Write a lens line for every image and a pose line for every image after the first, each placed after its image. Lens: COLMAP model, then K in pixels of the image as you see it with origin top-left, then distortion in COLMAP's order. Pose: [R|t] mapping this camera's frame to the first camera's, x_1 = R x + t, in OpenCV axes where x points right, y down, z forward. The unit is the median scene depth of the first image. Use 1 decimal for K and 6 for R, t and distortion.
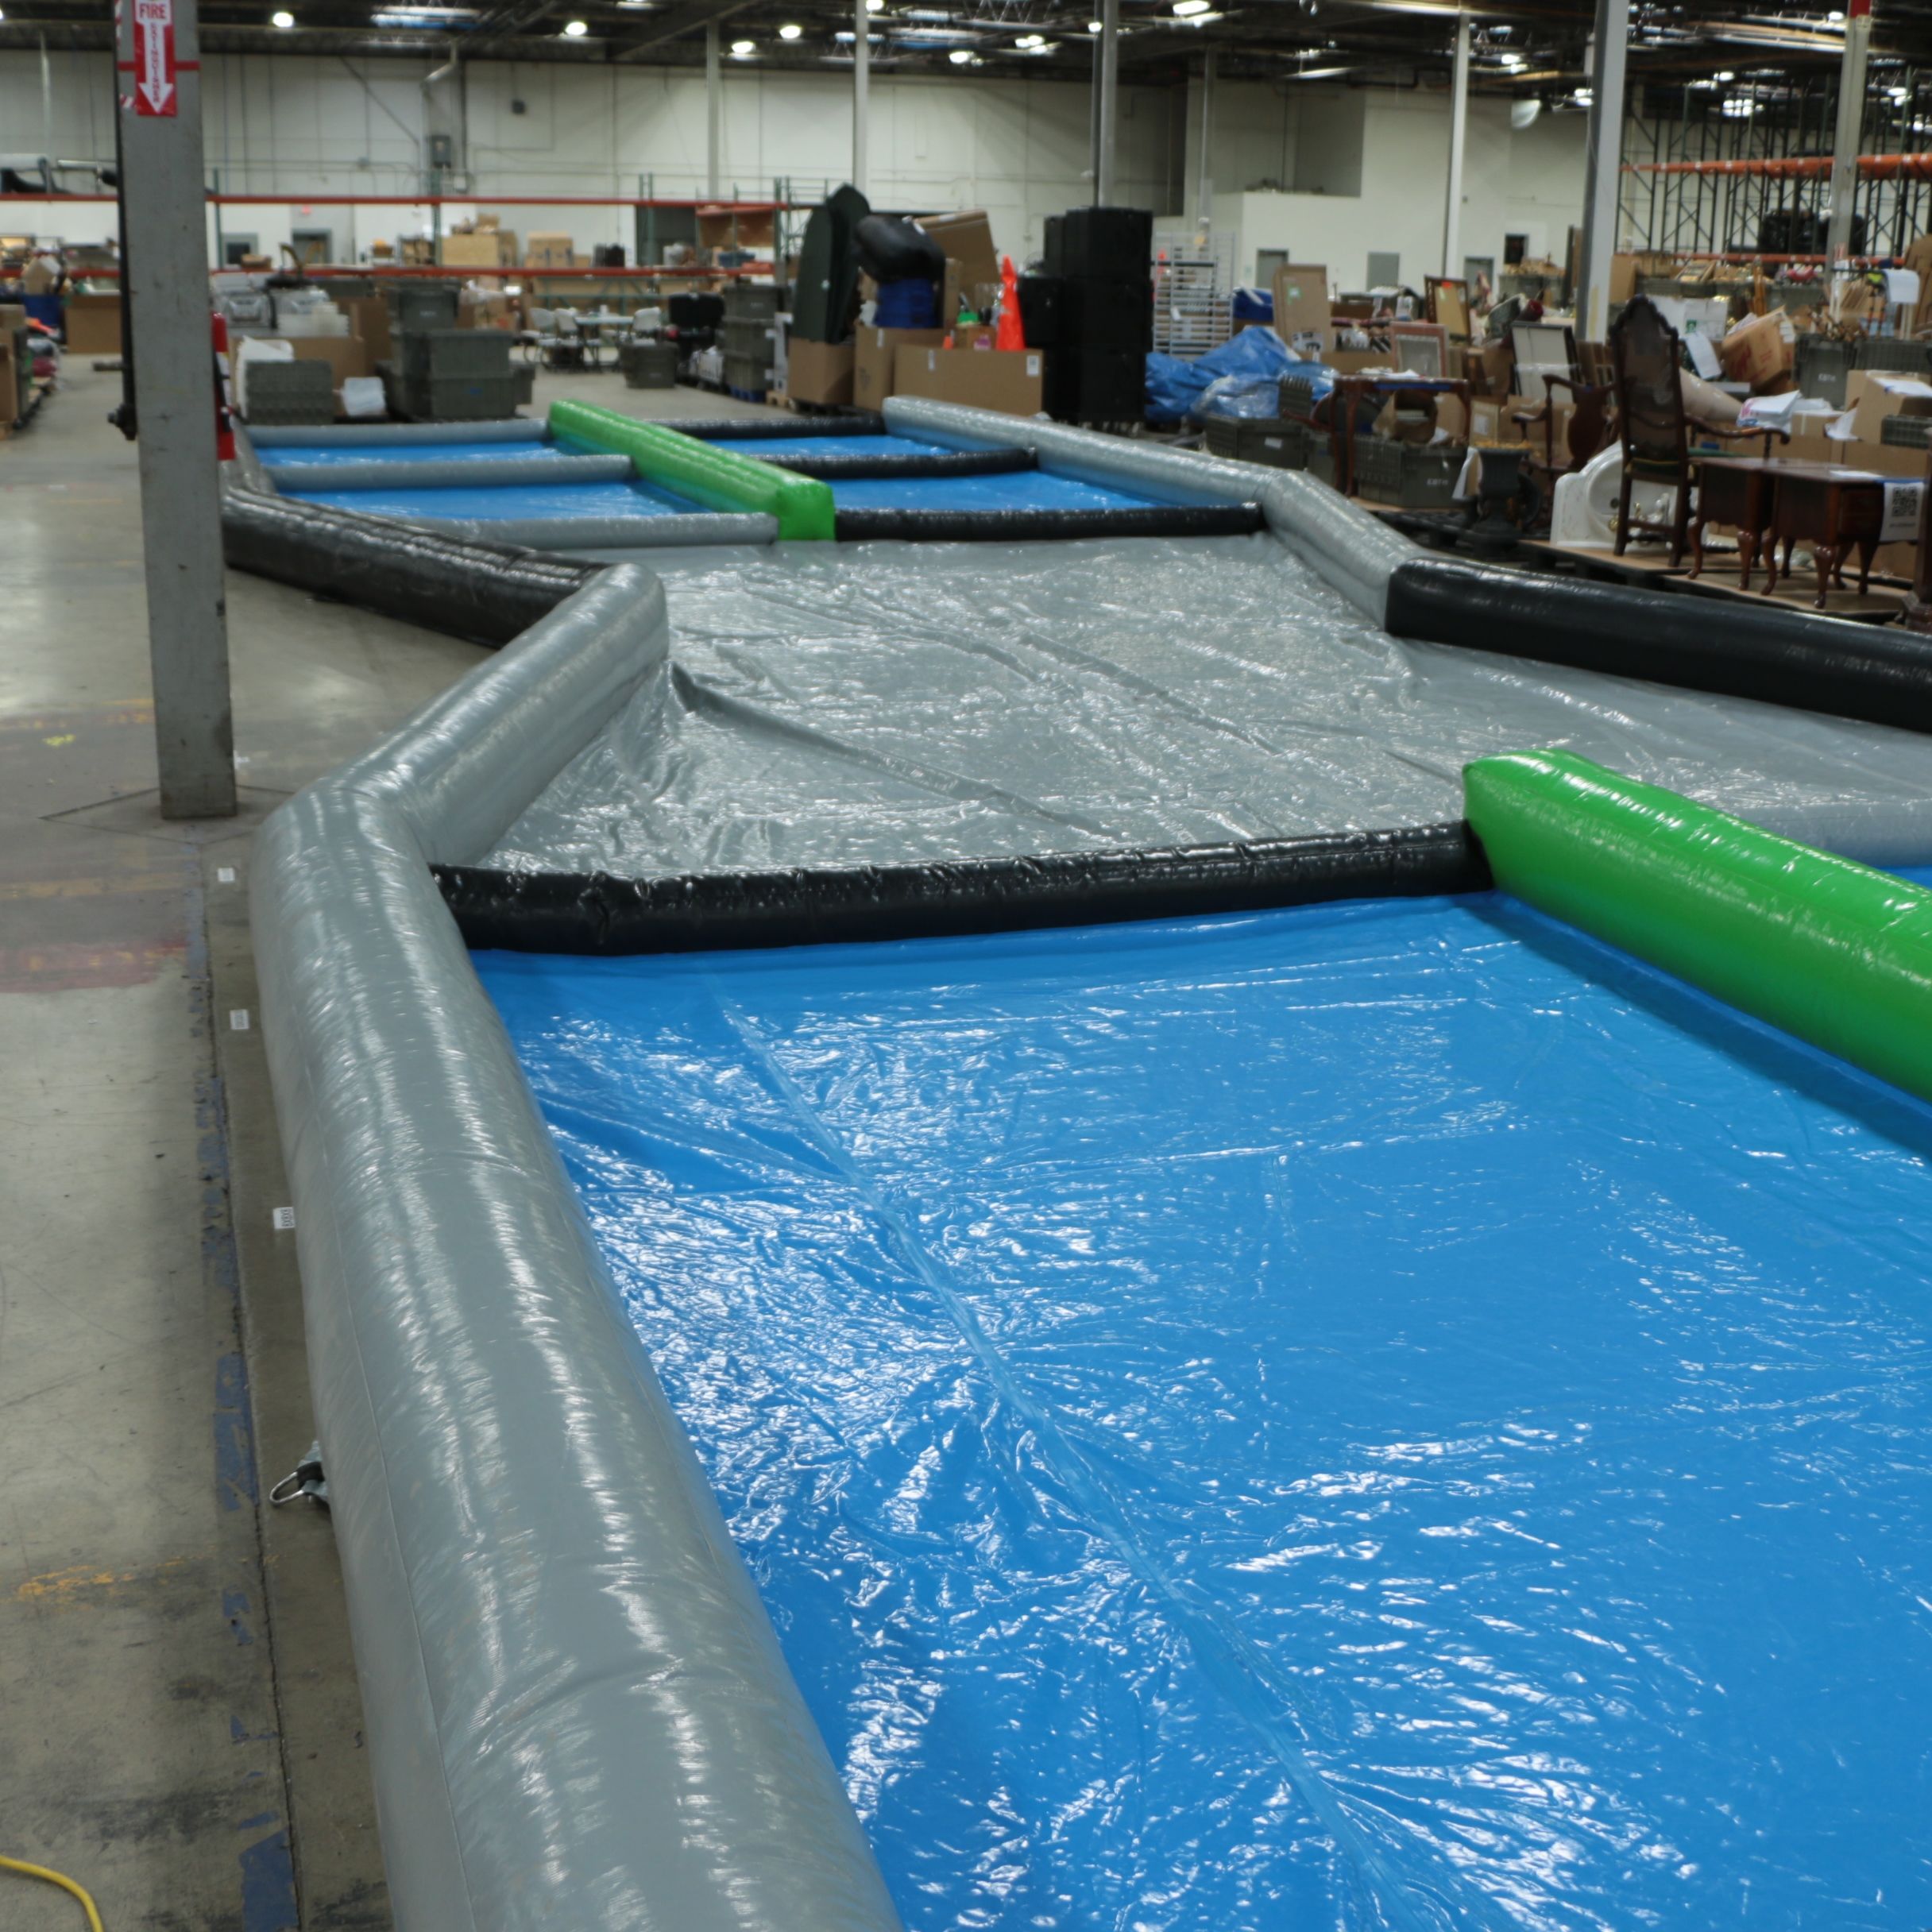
lens RADIAL K [[2371.7, 0, 966.0], [0, 2371.7, 966.0], [0, 0, 1]] dist [-0.187402, 0.173062]
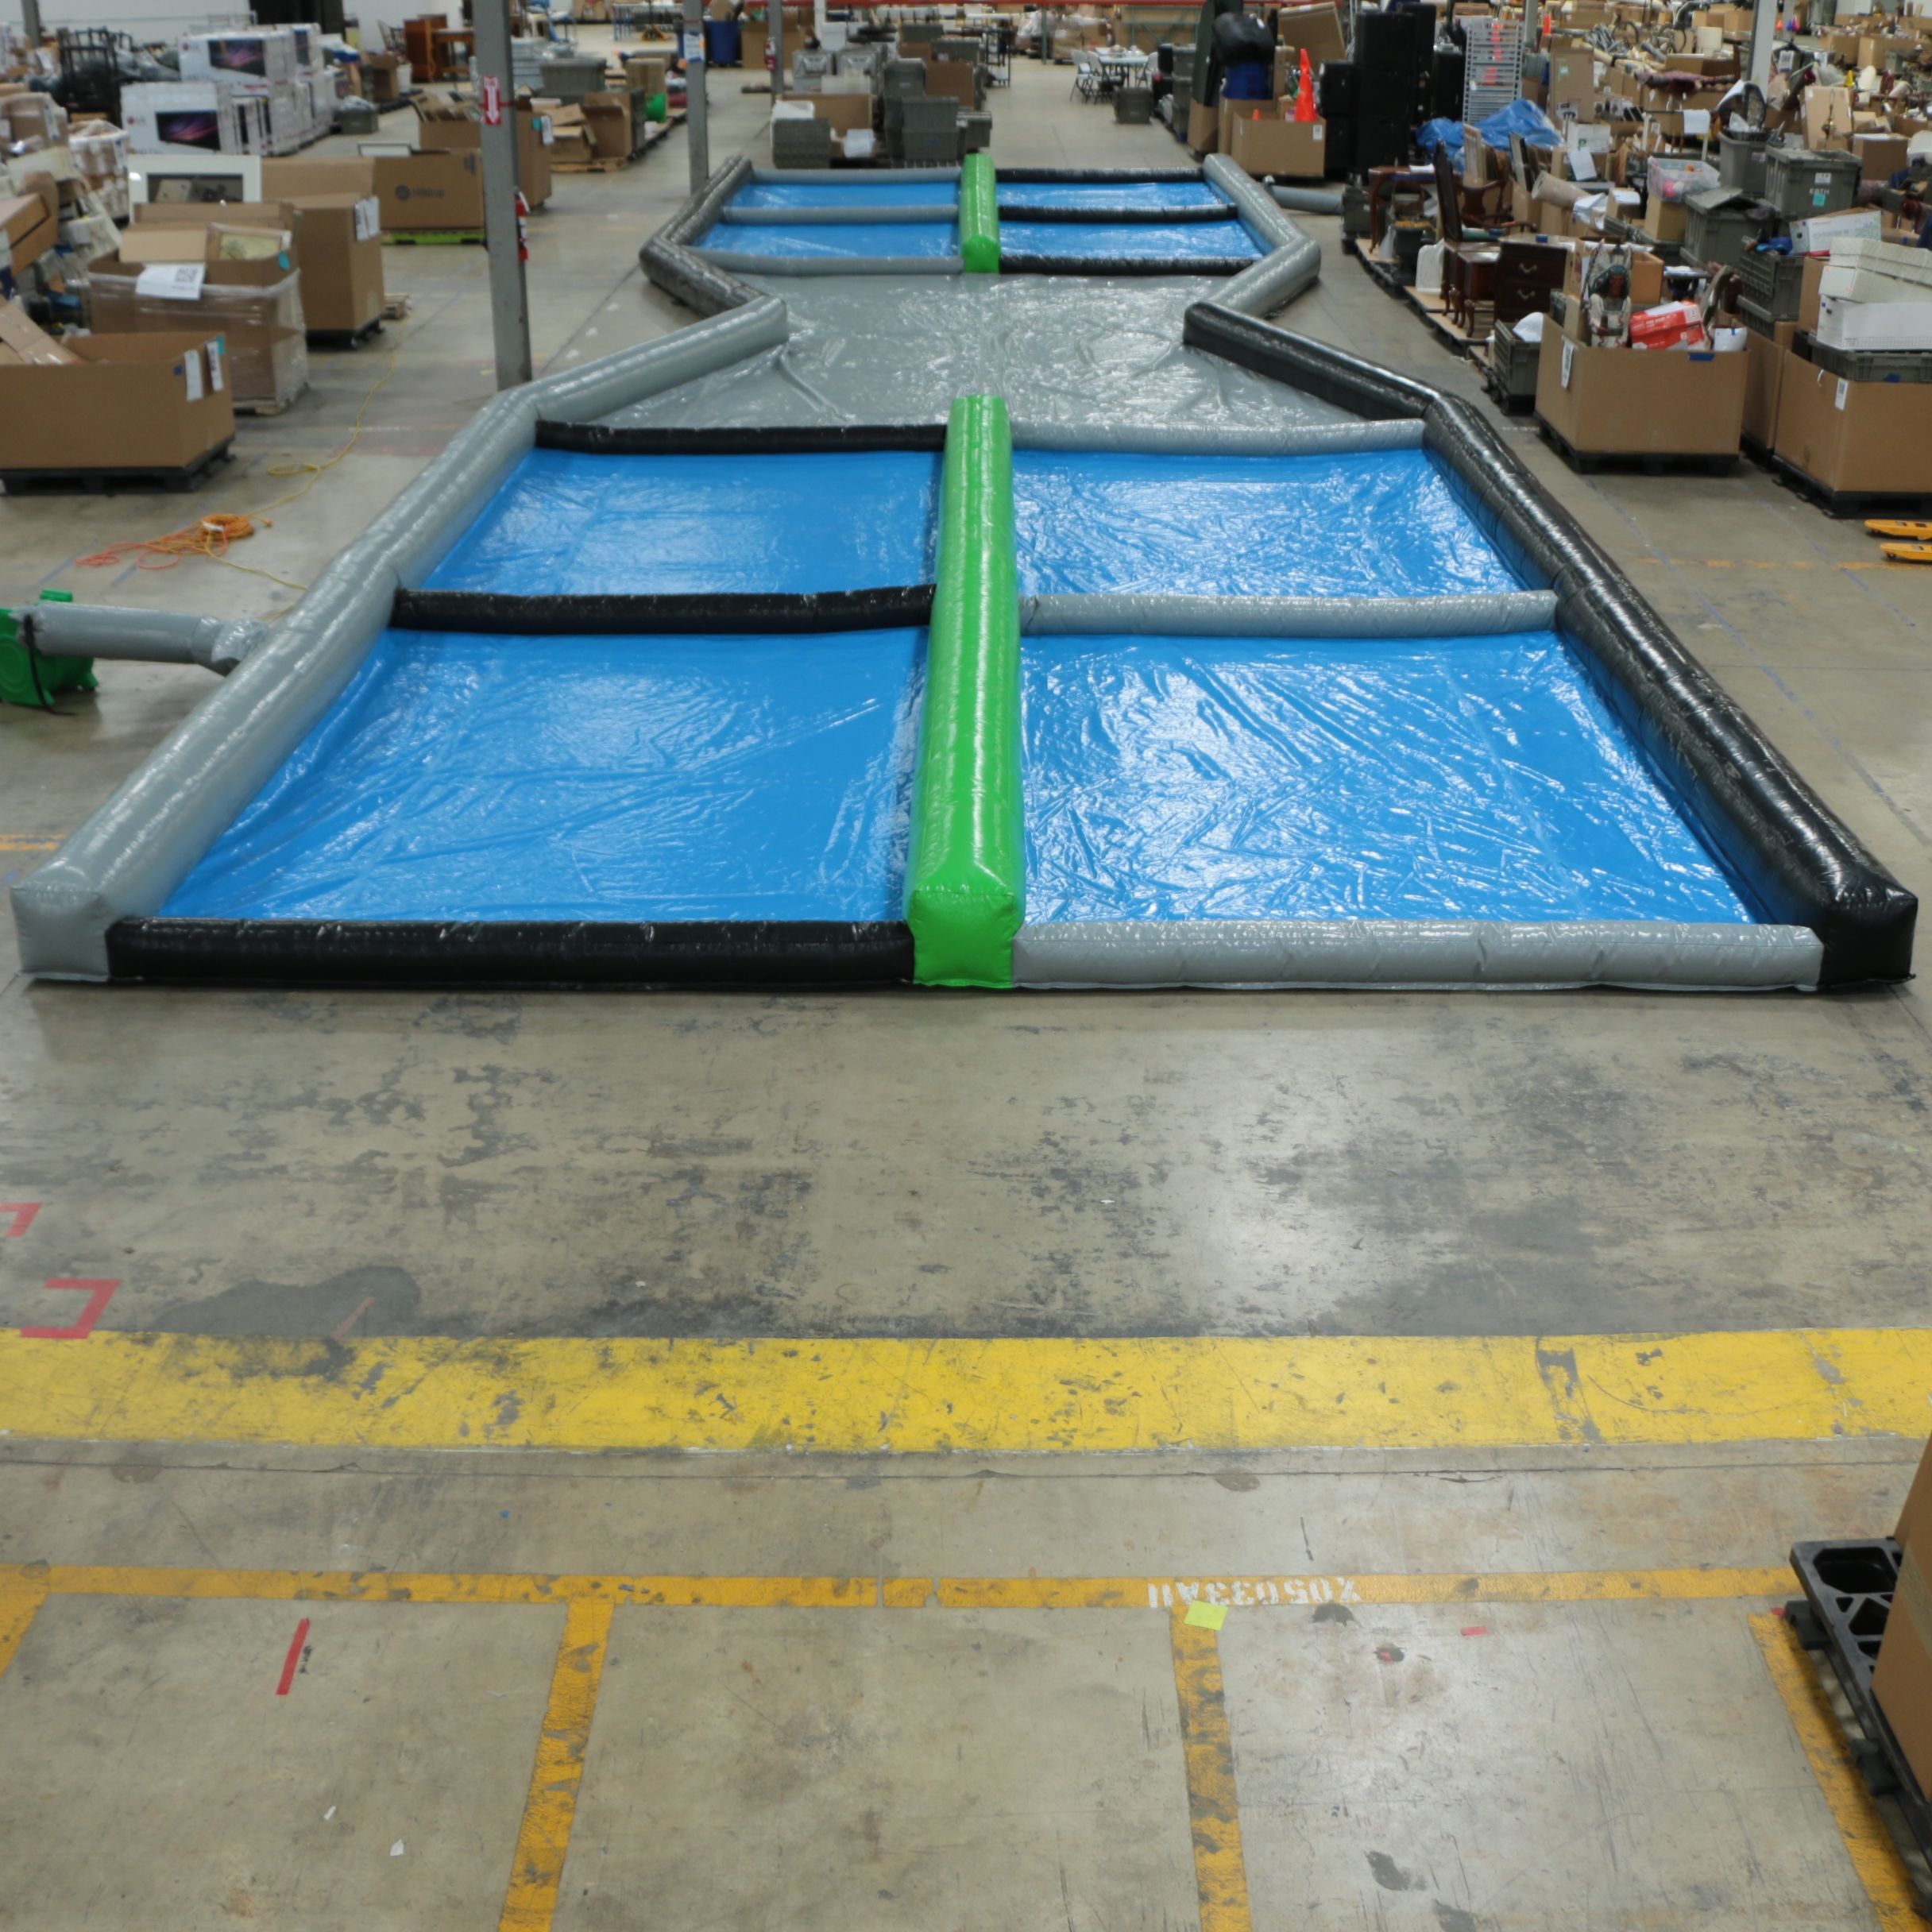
lens RADIAL K [[2371.7, 0, 966.0], [0, 2371.7, 966.0], [0, 0, 1]] dist [-0.187402, 0.173062]
pose [[0.947631, 0.114814, -0.298017, 0.208614], [-0.072743, 0.986212, 0.148641, 0.026974], [0.310974, -0.119178, 0.942917, -0.281676]]
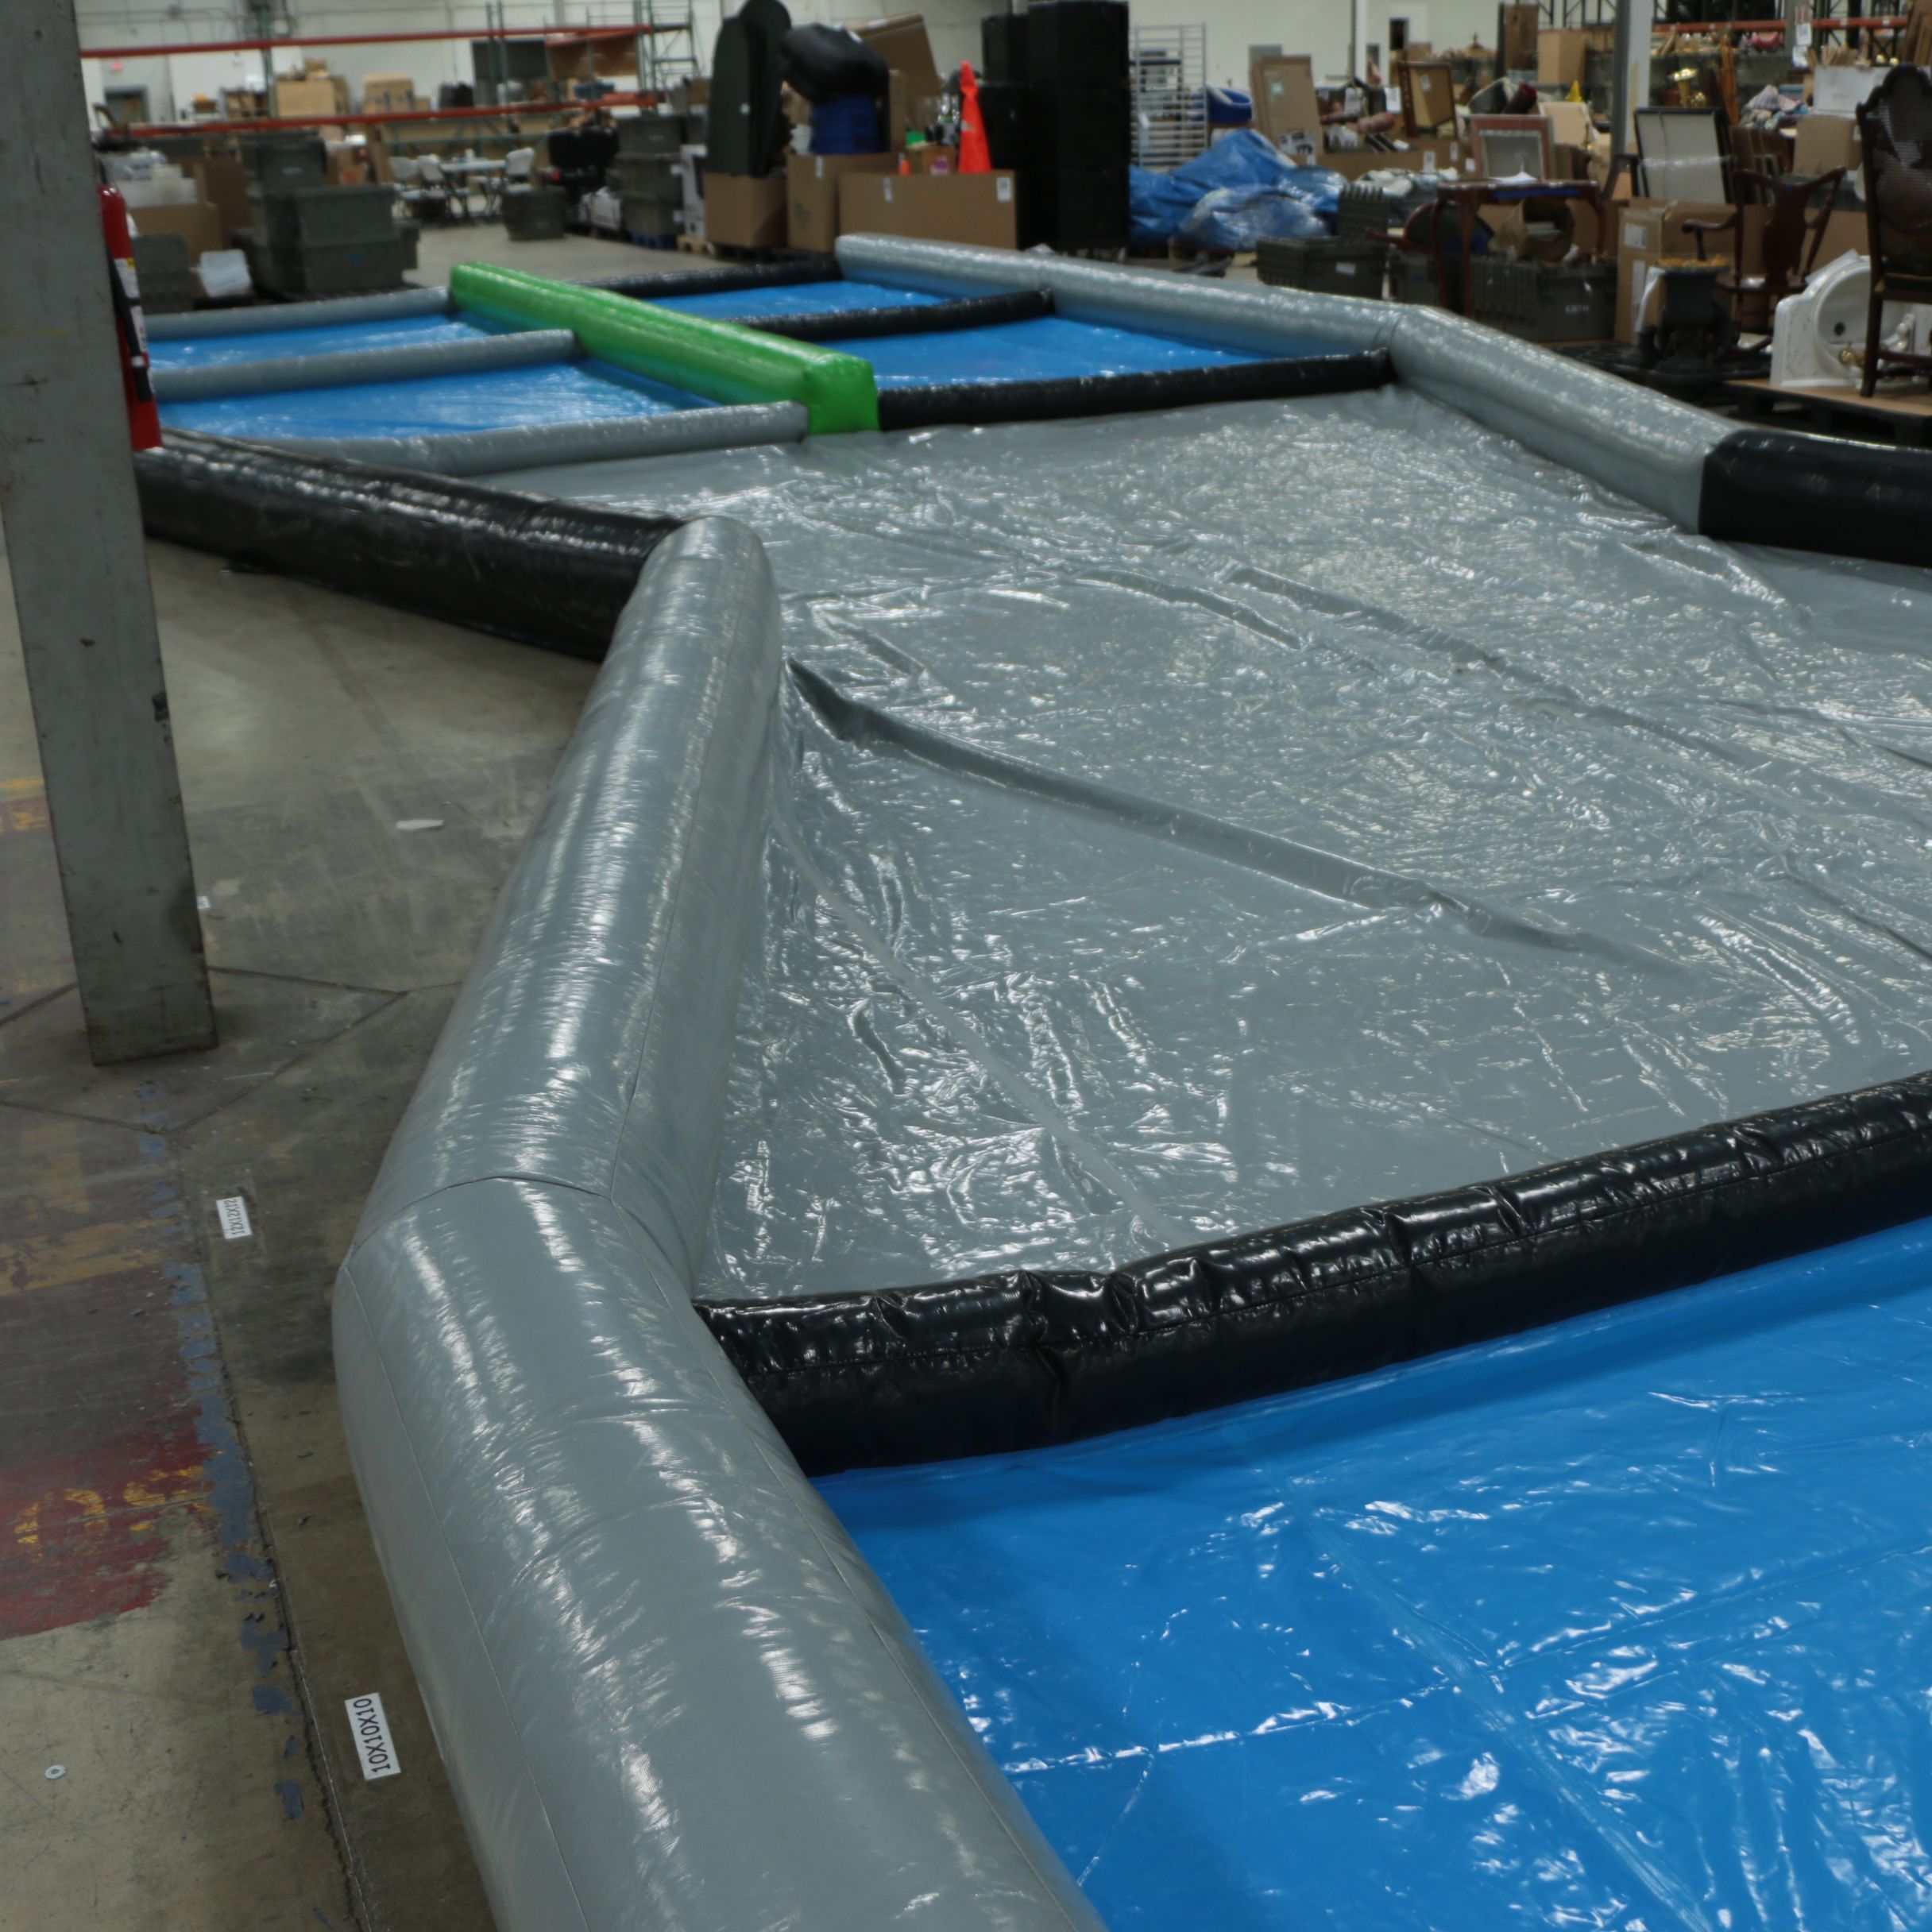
lens RADIAL K [[2371.7, 0, 966.0], [0, 2371.7, 966.0], [0, 0, 1]] dist [-0.187402, 0.173062]
pose [[0.996157, -0.073670, 0.047364, -0.033677], [0.070007, 0.994737, 0.074818, -0.026077], [-0.052627, -0.071215, 0.996072, 0.090000]]
